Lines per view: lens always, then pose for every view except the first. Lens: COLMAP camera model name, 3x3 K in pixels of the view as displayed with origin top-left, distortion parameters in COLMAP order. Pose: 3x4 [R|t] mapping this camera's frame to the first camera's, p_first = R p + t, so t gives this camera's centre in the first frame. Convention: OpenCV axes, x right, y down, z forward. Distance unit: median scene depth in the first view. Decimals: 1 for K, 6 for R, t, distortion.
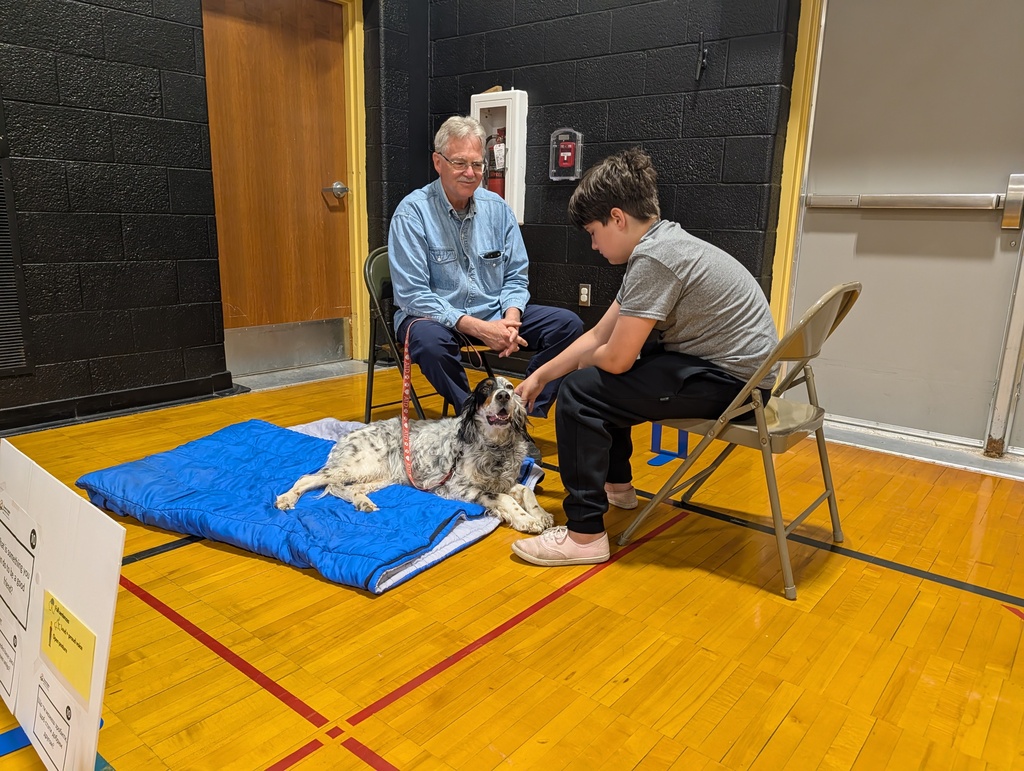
lens RADIAL K [[762.8, 0, 512.0], [0, 762.8, 385.5], [0, 0, 1]] dist [0.004890, 0.002531]
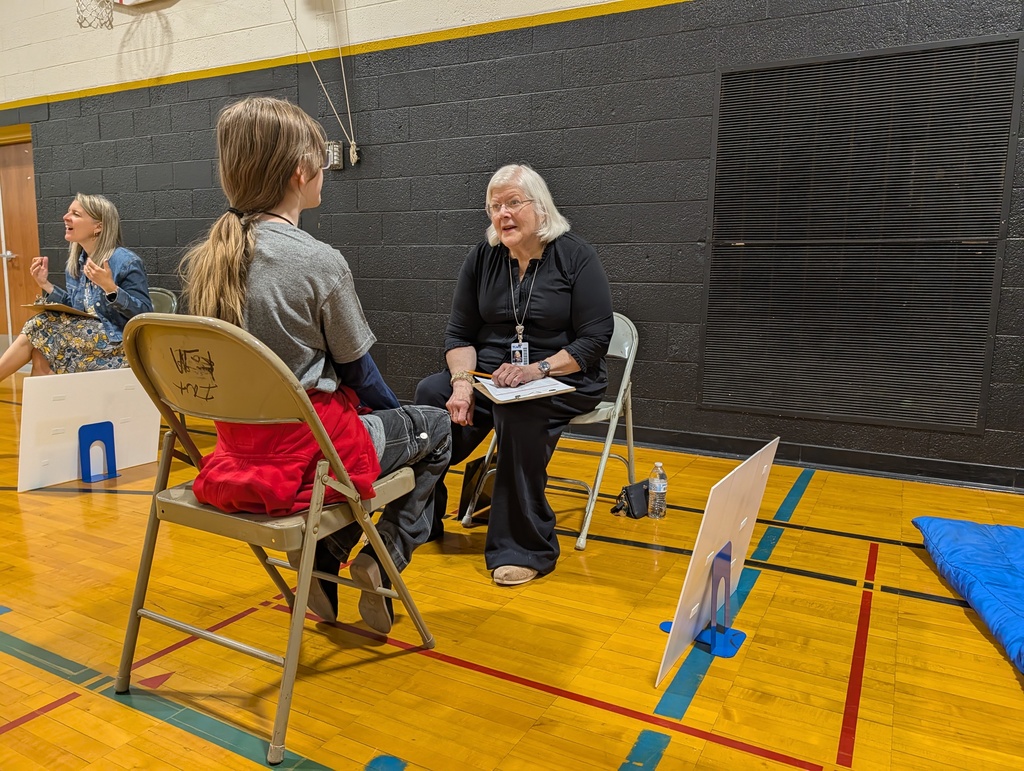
lens RADIAL K [[732.5, 0, 512.0], [0, 732.5, 385.5], [0, 0, 1]] dist [0.003854, 0.000809]
pose [[0.206897, 0.118143, -0.971203, 0.170699], [-0.240897, 0.968272, 0.066467, 0.004690], [0.948242, 0.220209, 0.228793, 0.092763]]
